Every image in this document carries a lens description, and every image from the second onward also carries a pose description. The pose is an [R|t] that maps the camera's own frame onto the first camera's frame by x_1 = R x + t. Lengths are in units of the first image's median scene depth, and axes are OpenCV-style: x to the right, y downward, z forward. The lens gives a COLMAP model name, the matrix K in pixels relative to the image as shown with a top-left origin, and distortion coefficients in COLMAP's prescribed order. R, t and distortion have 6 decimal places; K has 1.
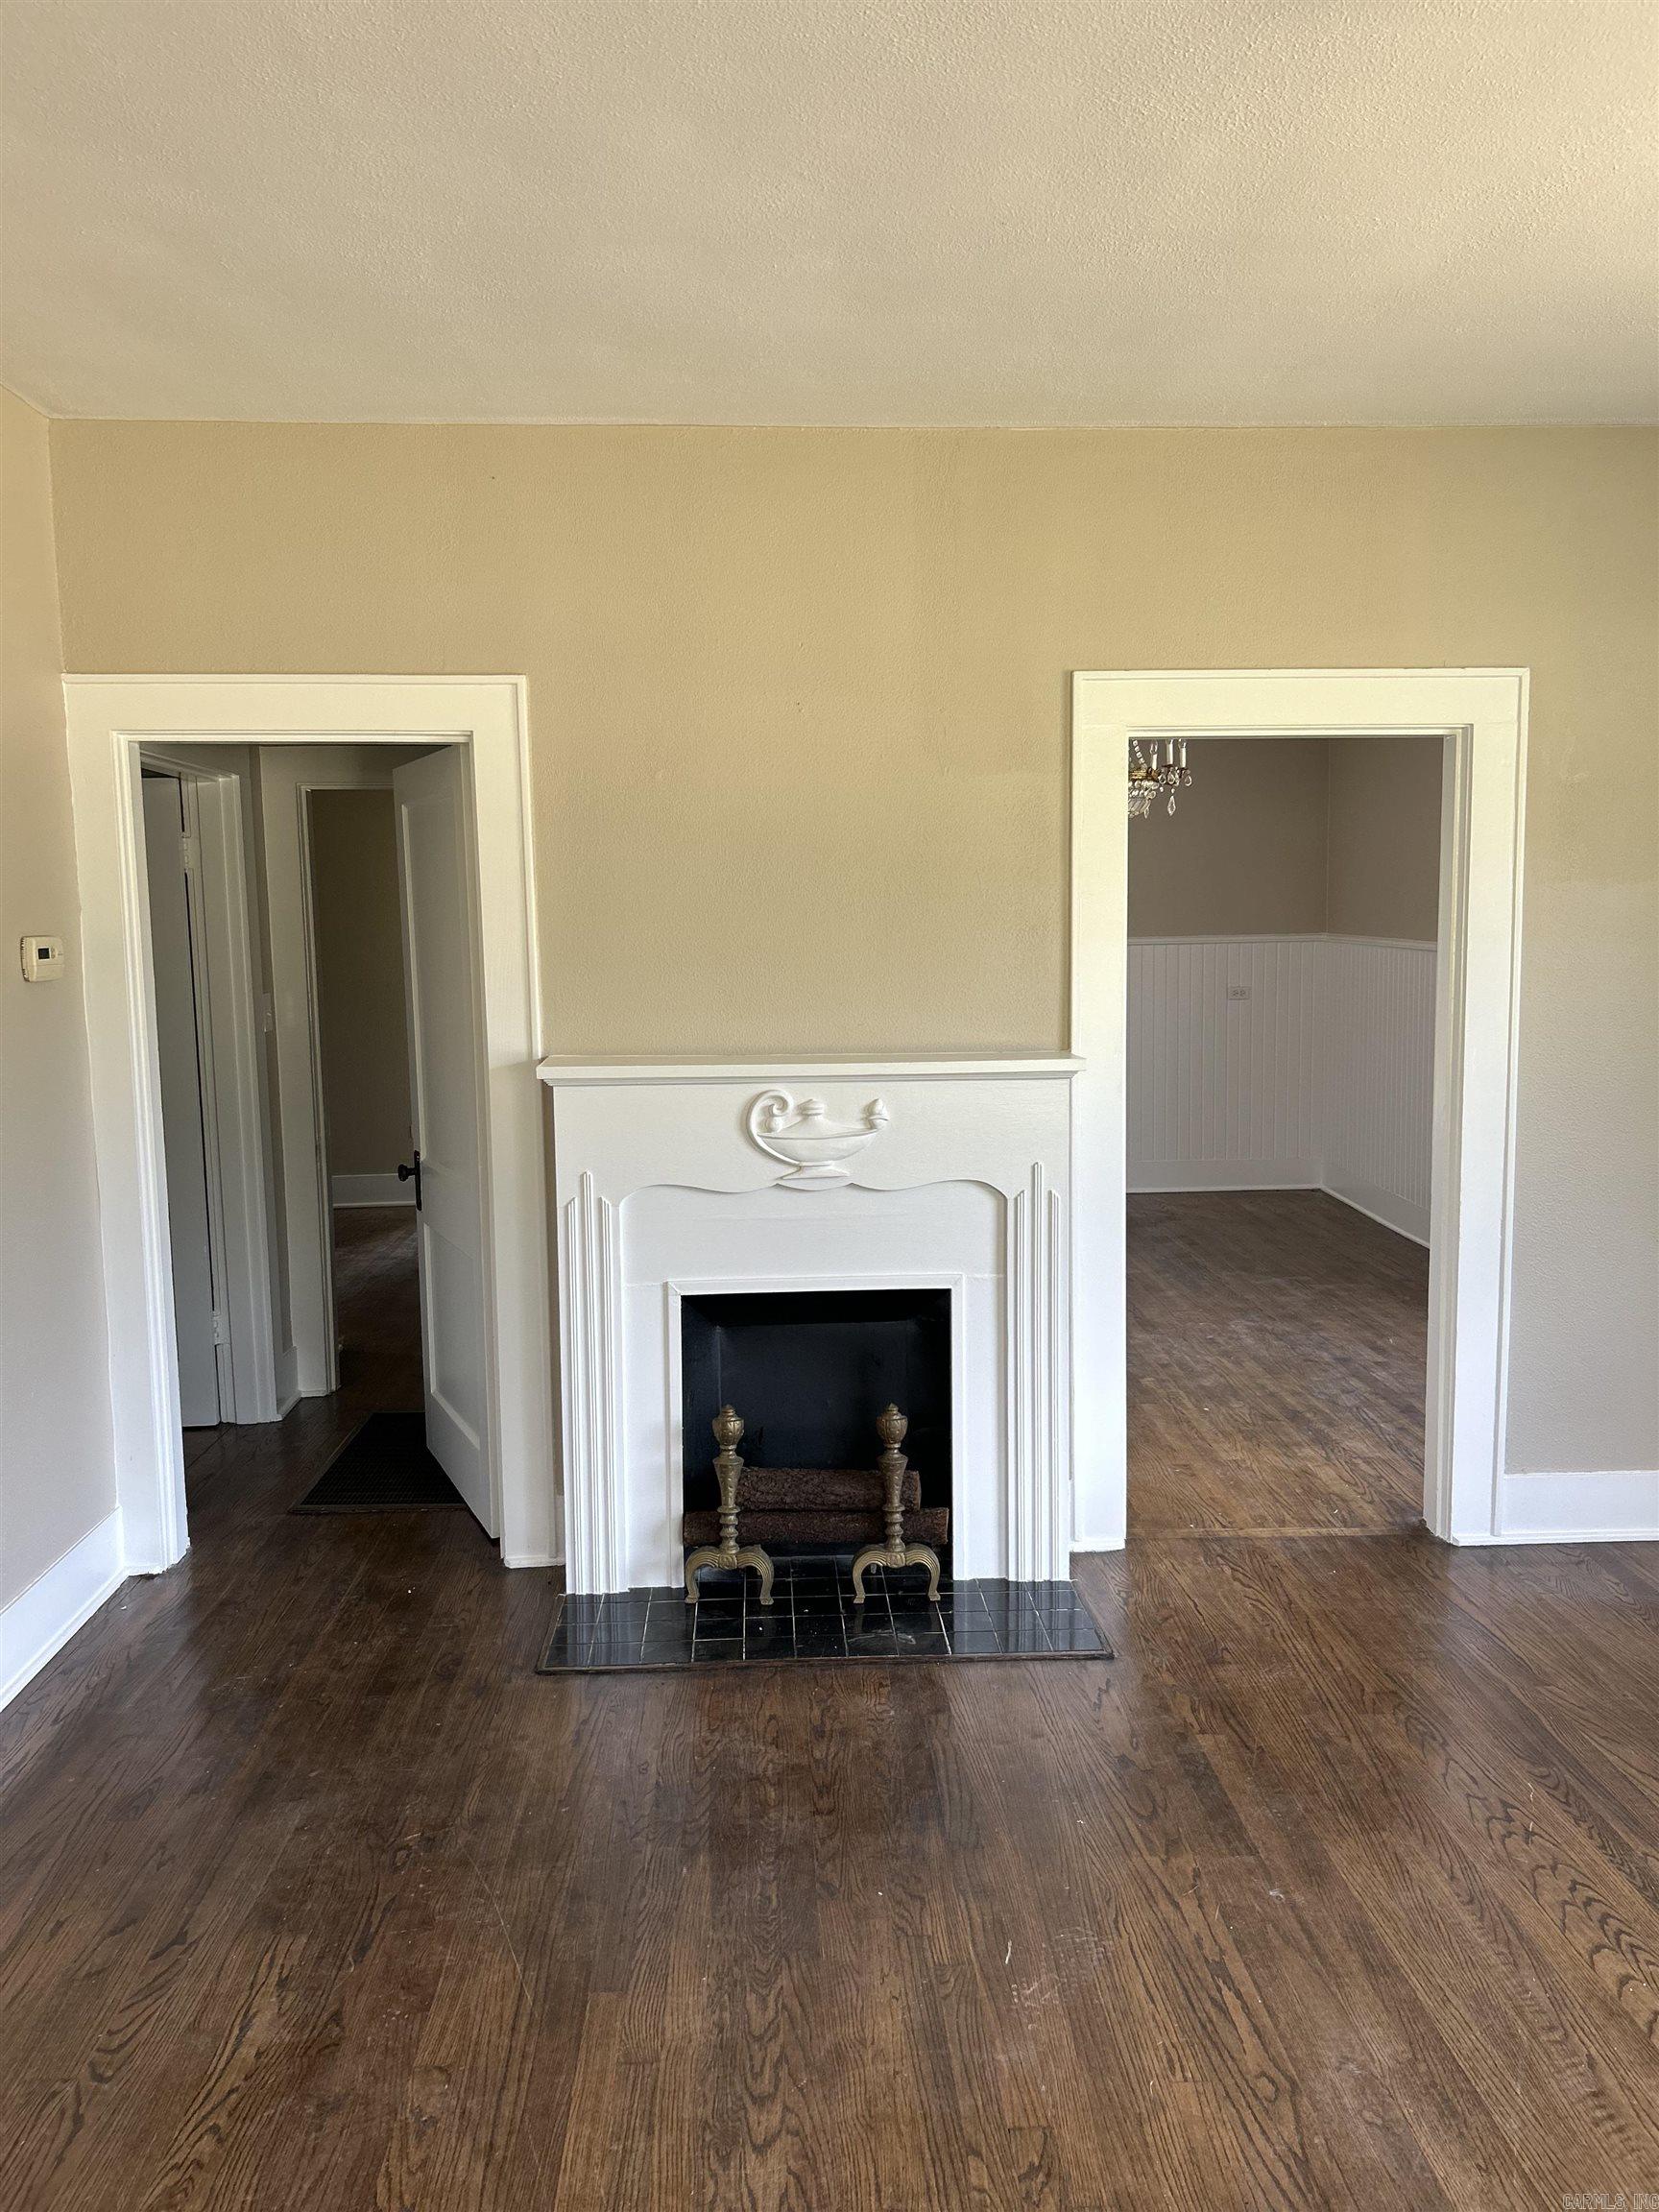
lens RADIAL K [[1669.8, 0, 821.9], [0, 1669.8, 1160.9], [0, 0, 1]] dist [0.115476, -0.002103]
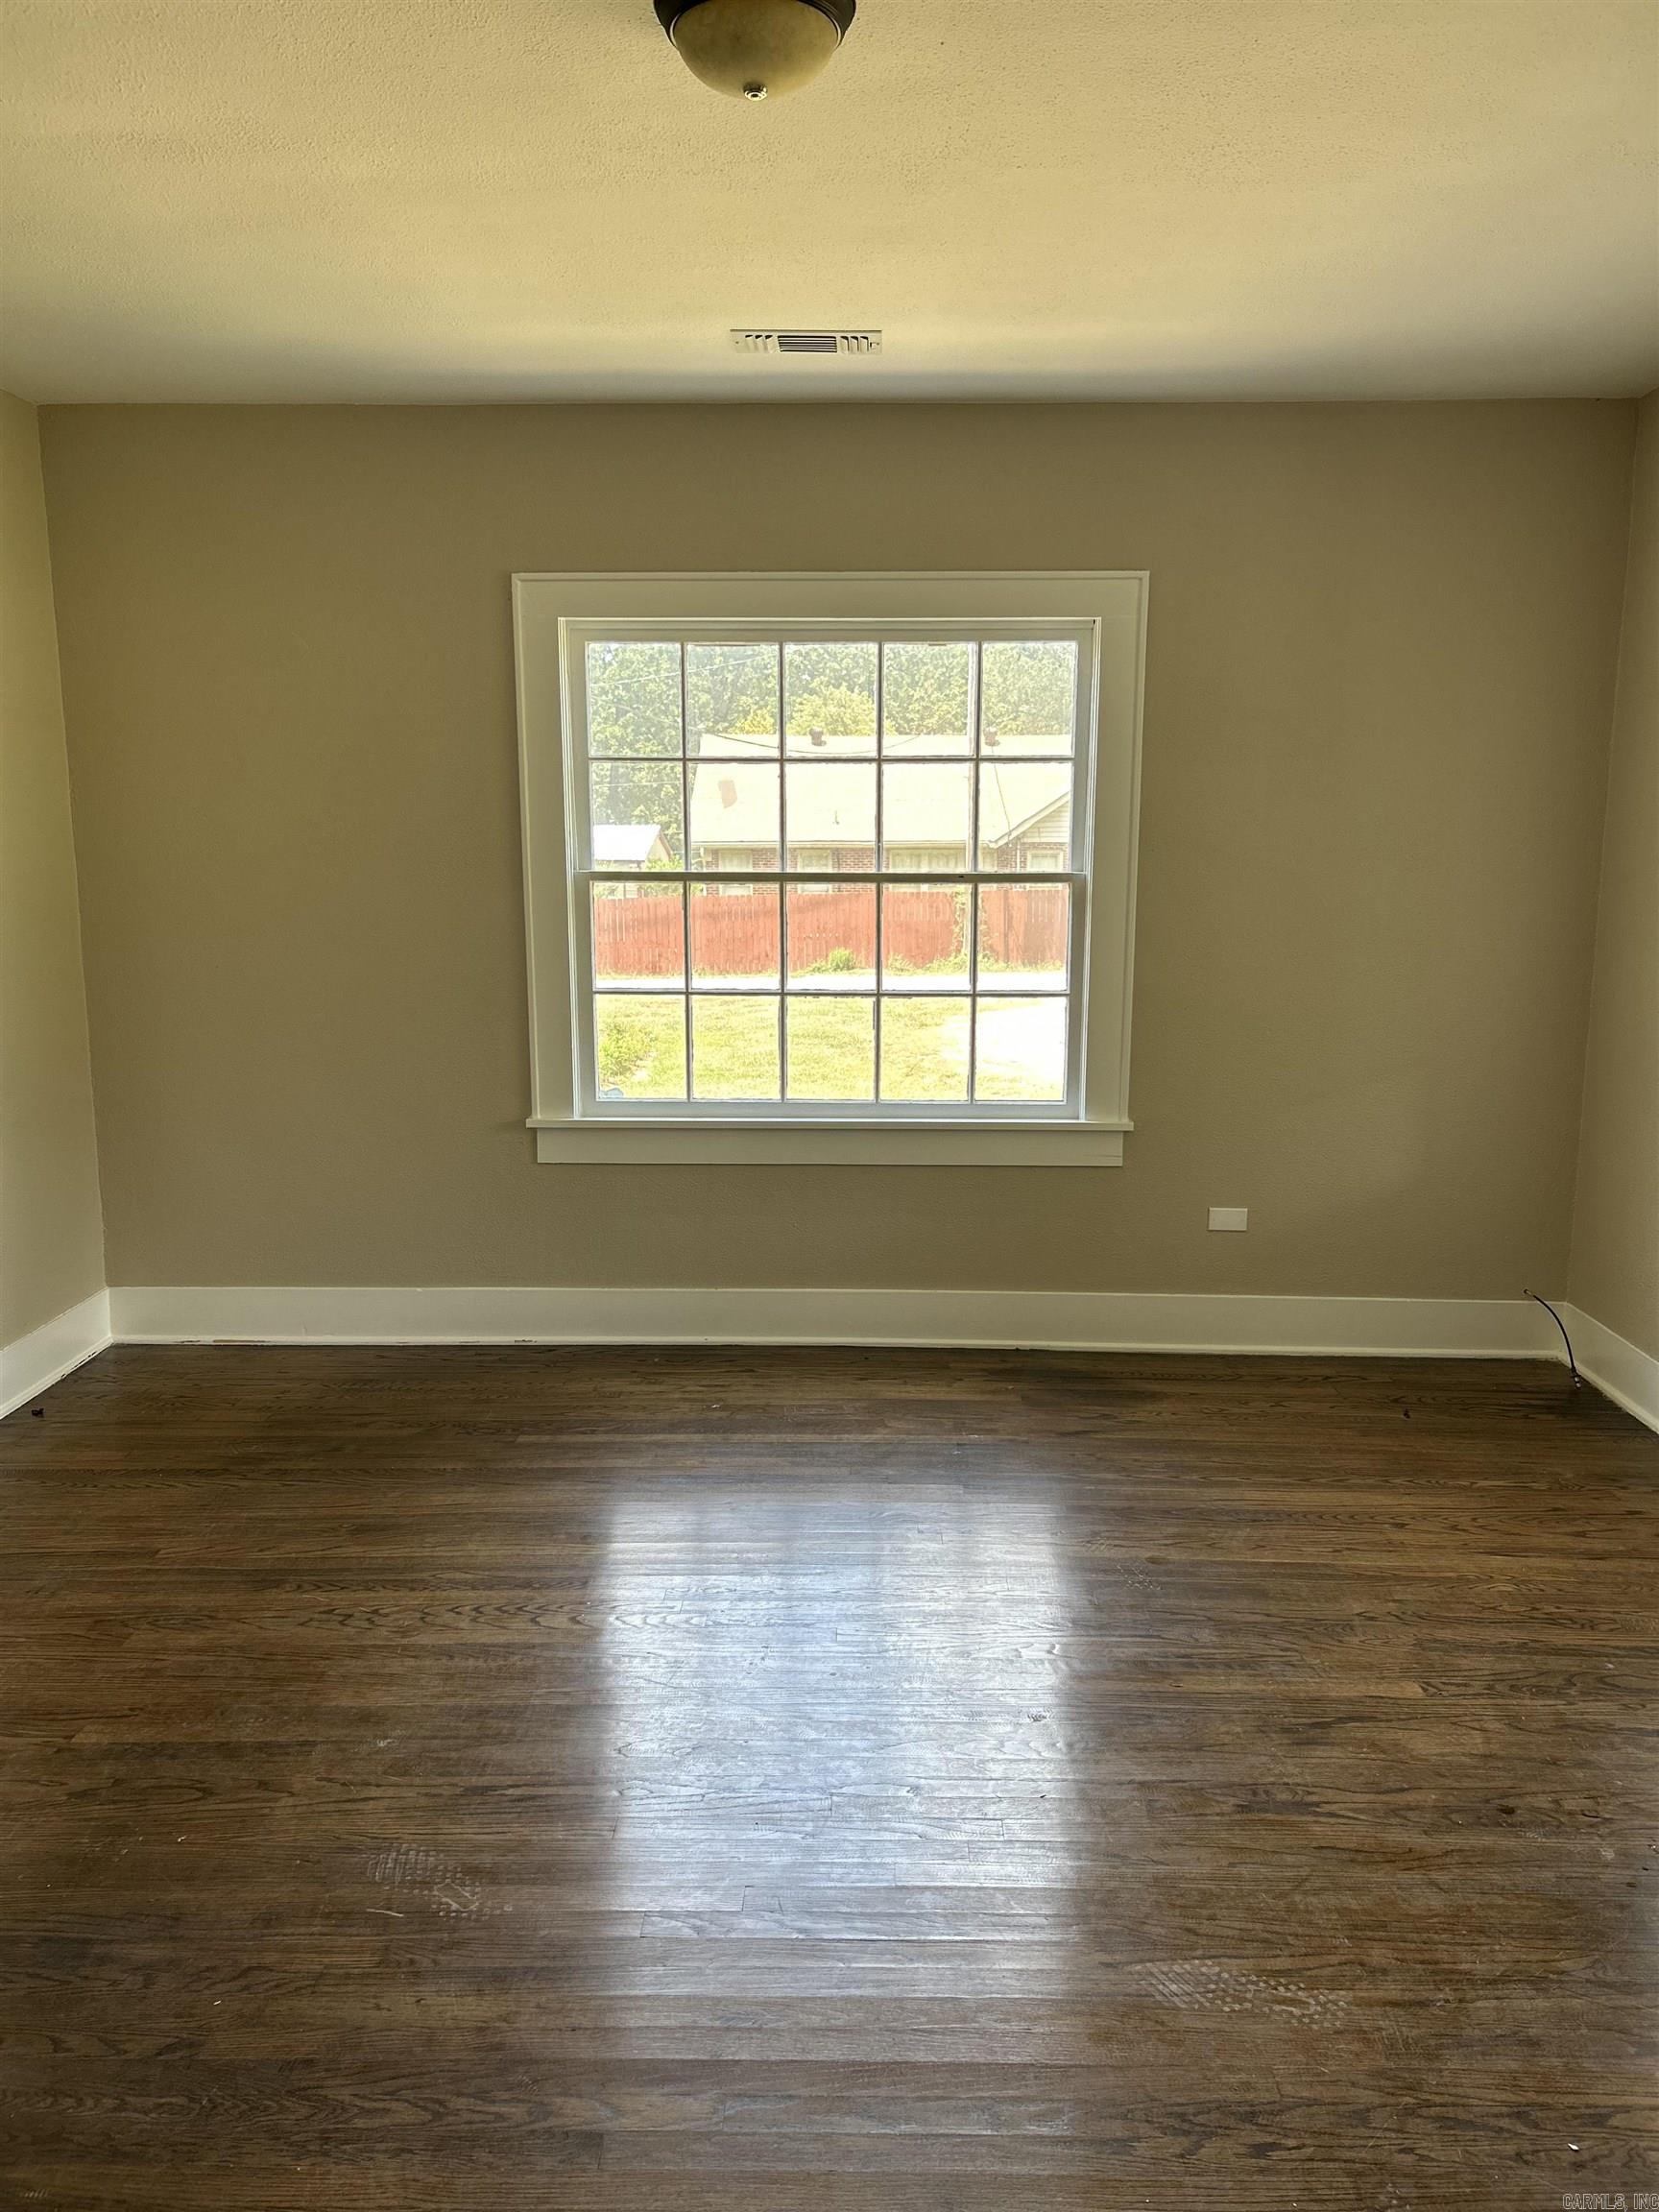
lens RADIAL K [[1669.8, 0, 821.9], [0, 1669.8, 1160.9], [0, 0, 1]] dist [0.115476, -0.002103]
pose [[0.059581, -0.162395, 0.984925, -0.655232], [0.119456, 0.980748, 0.154480, -0.056194], [-0.991050, 0.108451, 0.077833, 0.563234]]
